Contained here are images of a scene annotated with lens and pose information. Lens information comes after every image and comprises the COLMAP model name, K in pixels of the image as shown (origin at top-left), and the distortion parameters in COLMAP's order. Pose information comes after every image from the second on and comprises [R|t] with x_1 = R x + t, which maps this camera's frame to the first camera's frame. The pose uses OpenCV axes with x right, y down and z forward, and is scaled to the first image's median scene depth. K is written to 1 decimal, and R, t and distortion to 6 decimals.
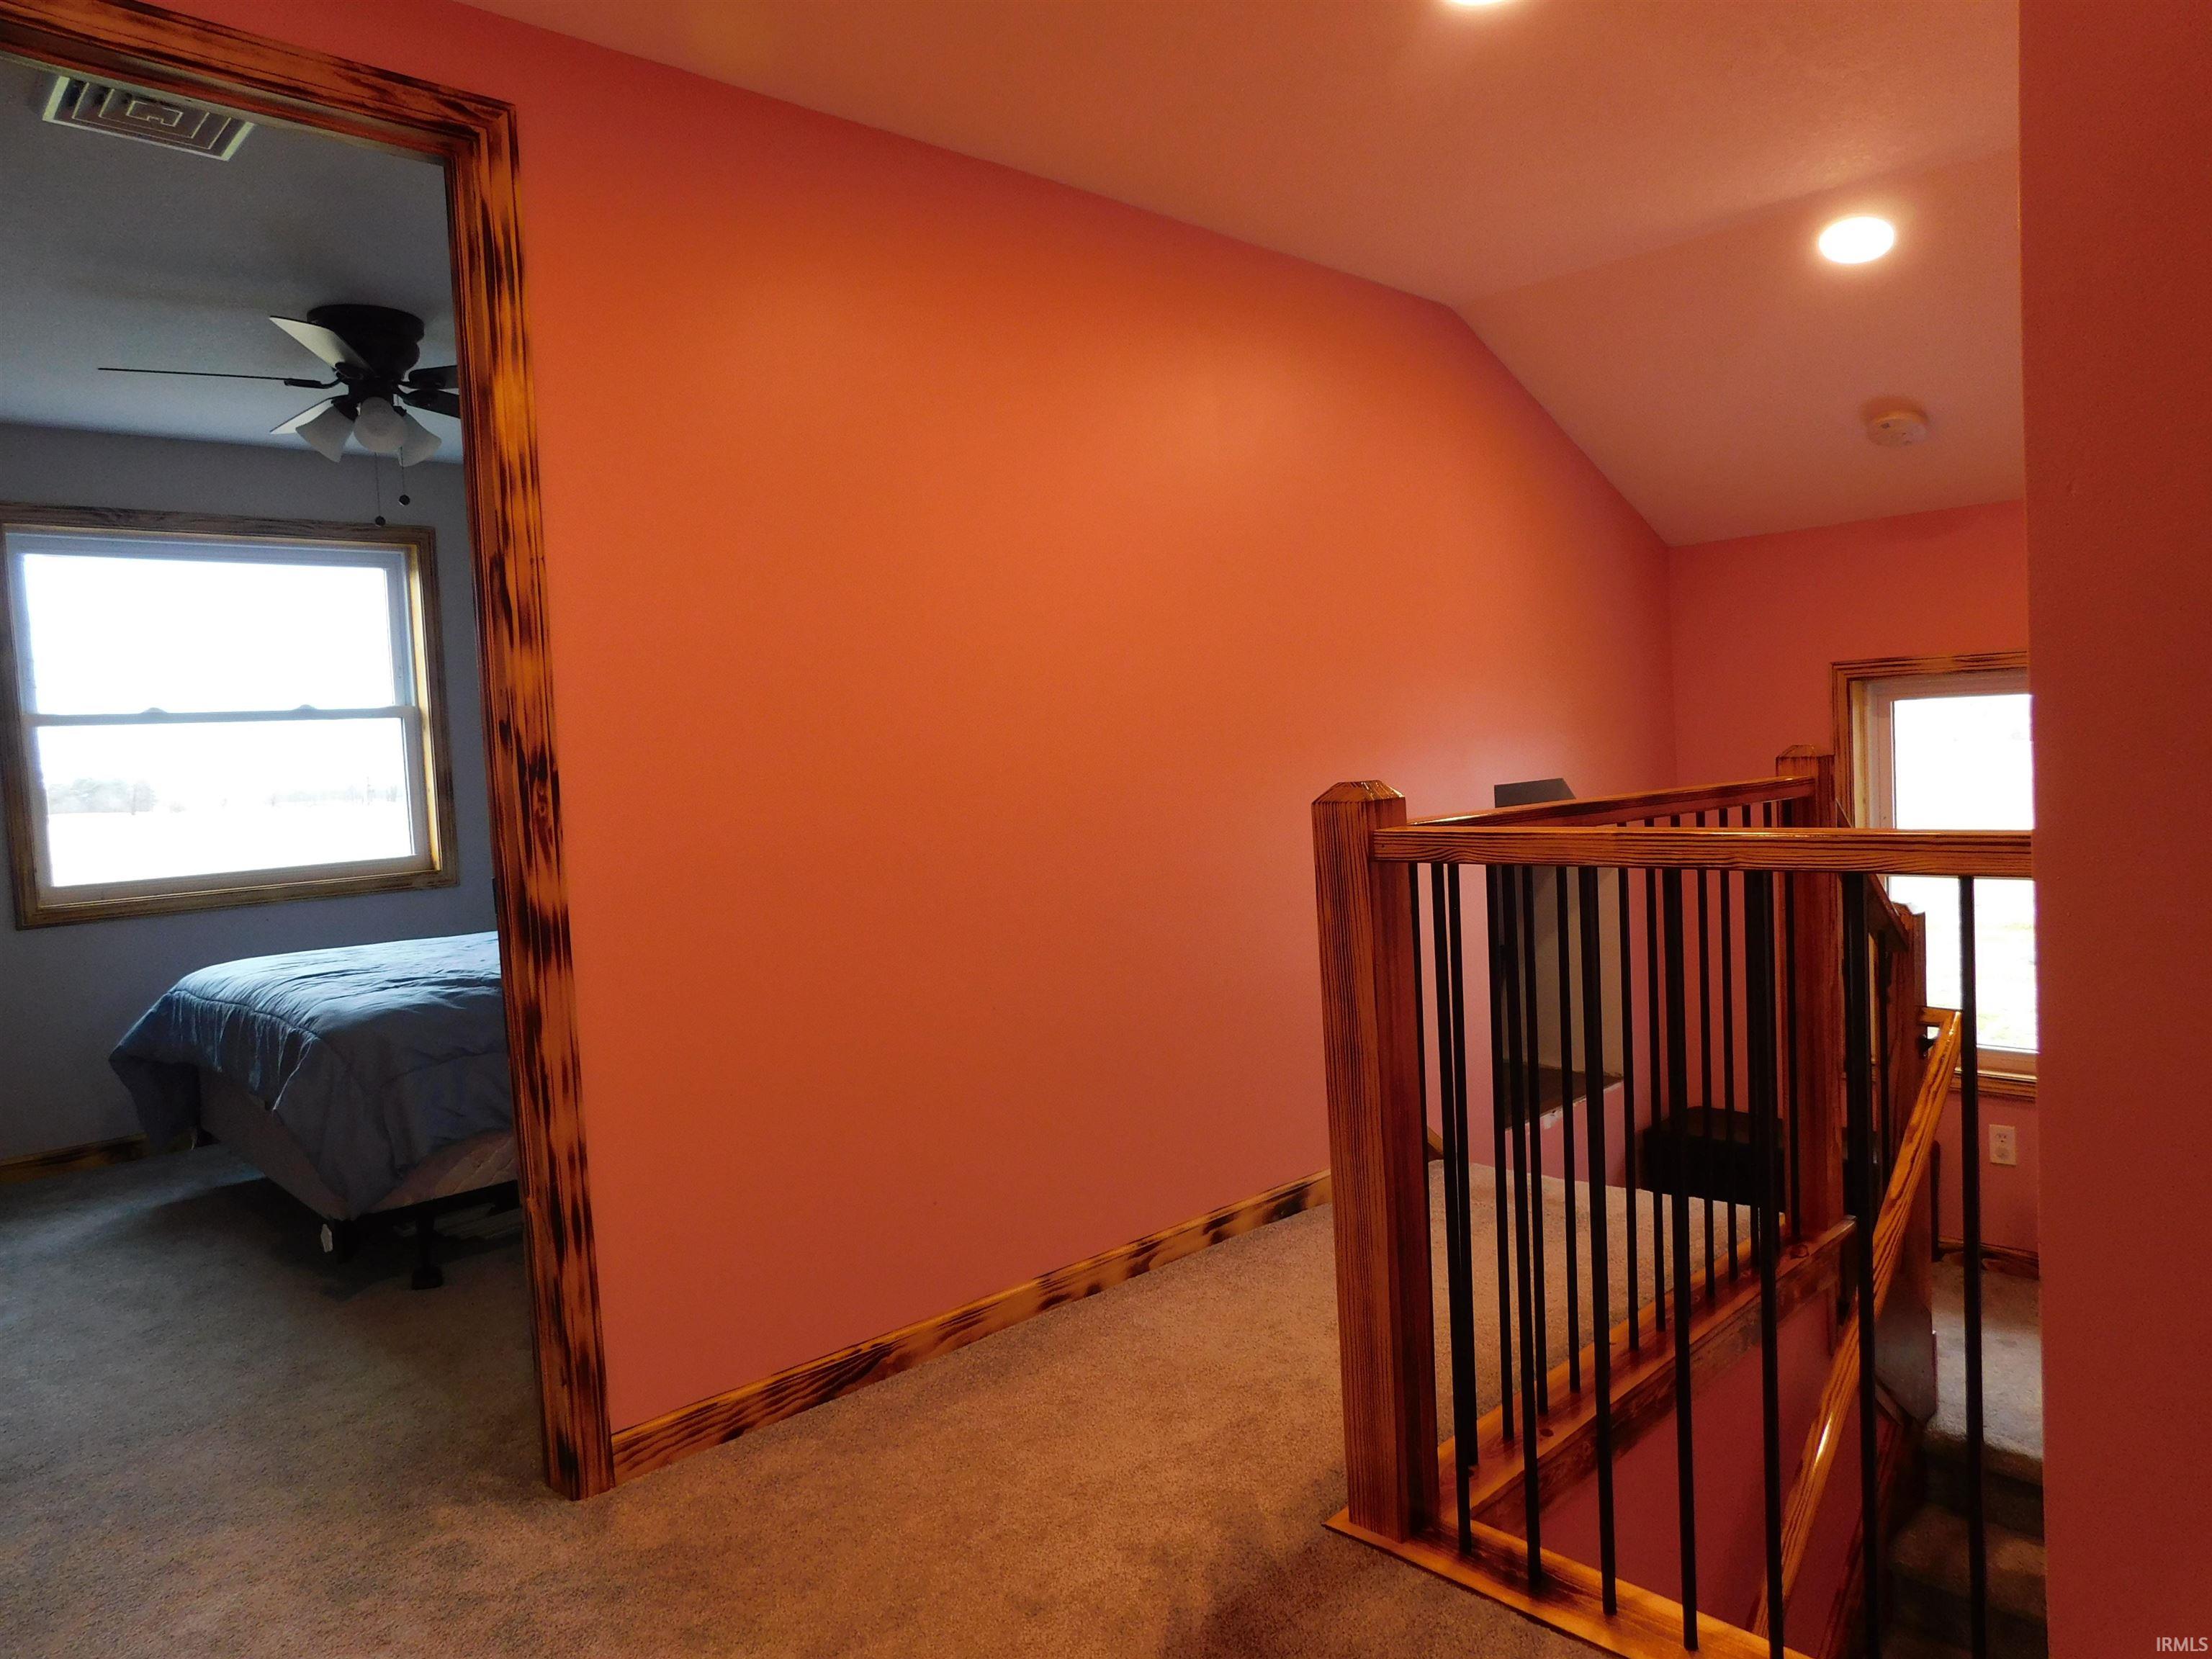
lens RADIAL K [[1461.0, 0, 1113.3], [0, 1461.0, 827.4], [0, 0, 1]] dist [-0.057115, 0.040761]
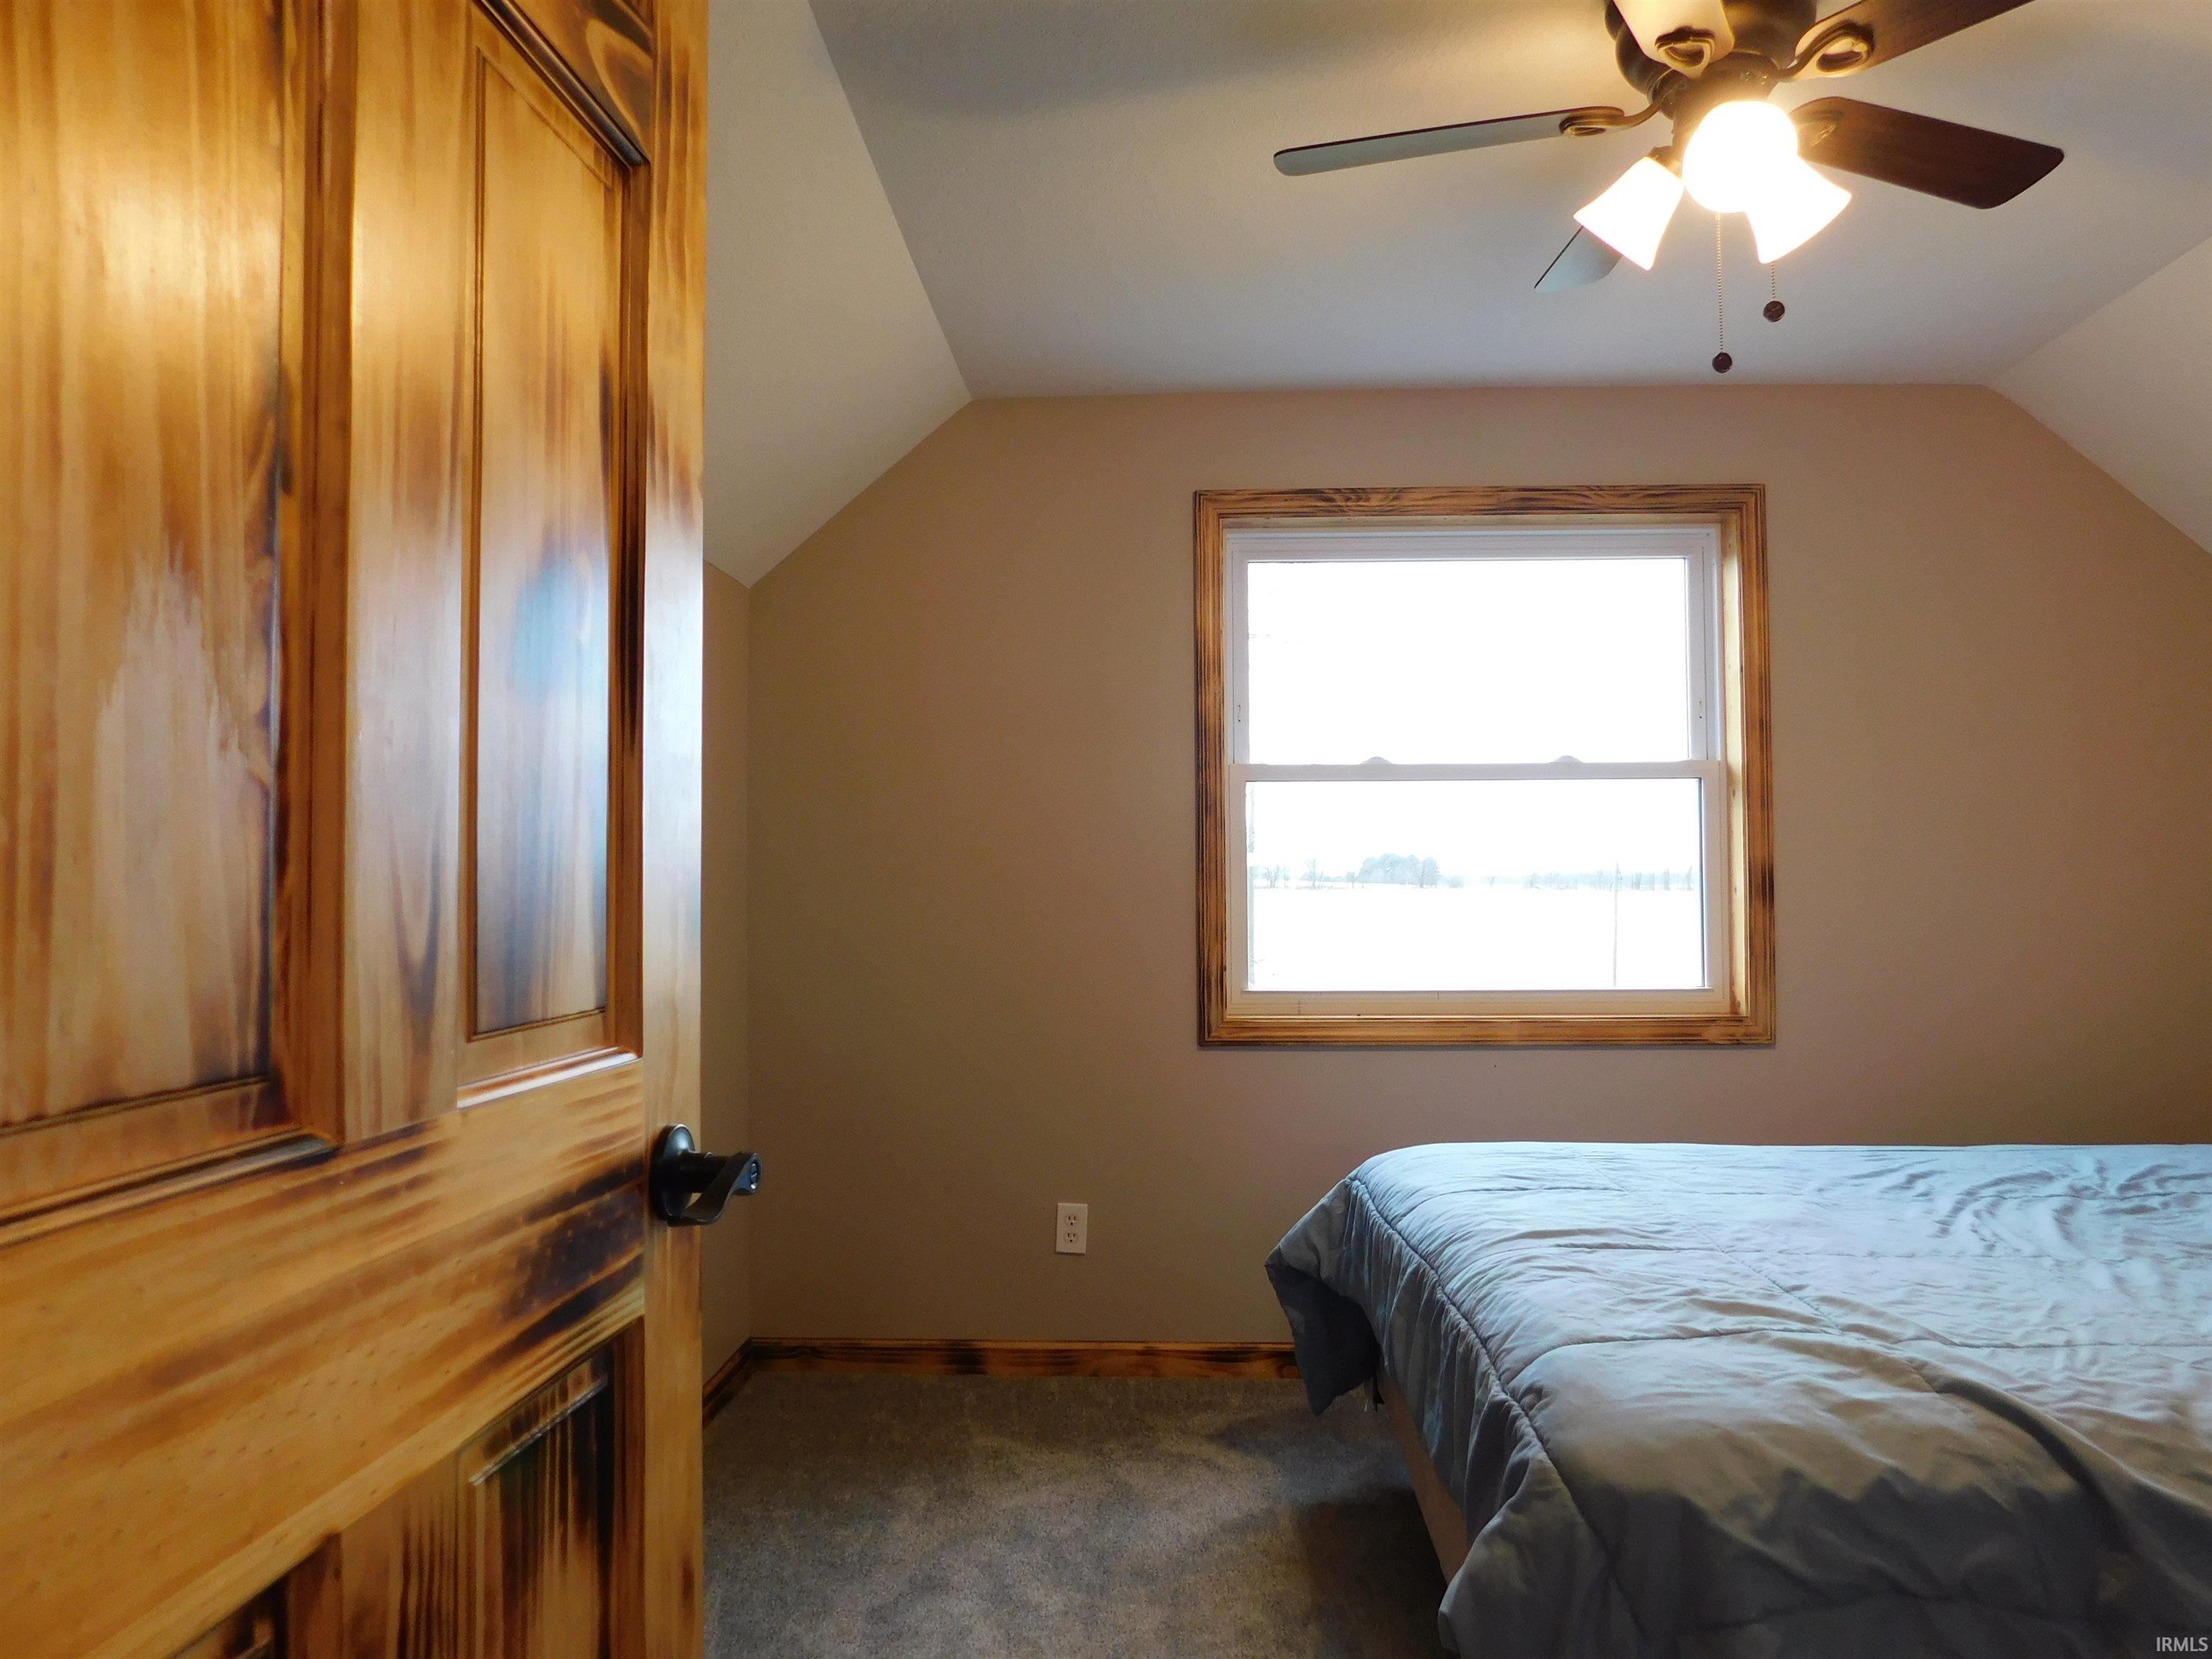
lens RADIAL K [[1461.0, 0, 1110.9], [0, 1461.0, 829.2], [0, 0, 1]] dist [-0.057115, 0.040761]
pose [[0.687823, 0.025970, -0.725414, -0.203627], [-0.070942, 0.996981, -0.031573, -0.012805], [0.722404, 0.073179, 0.687588, 0.362734]]
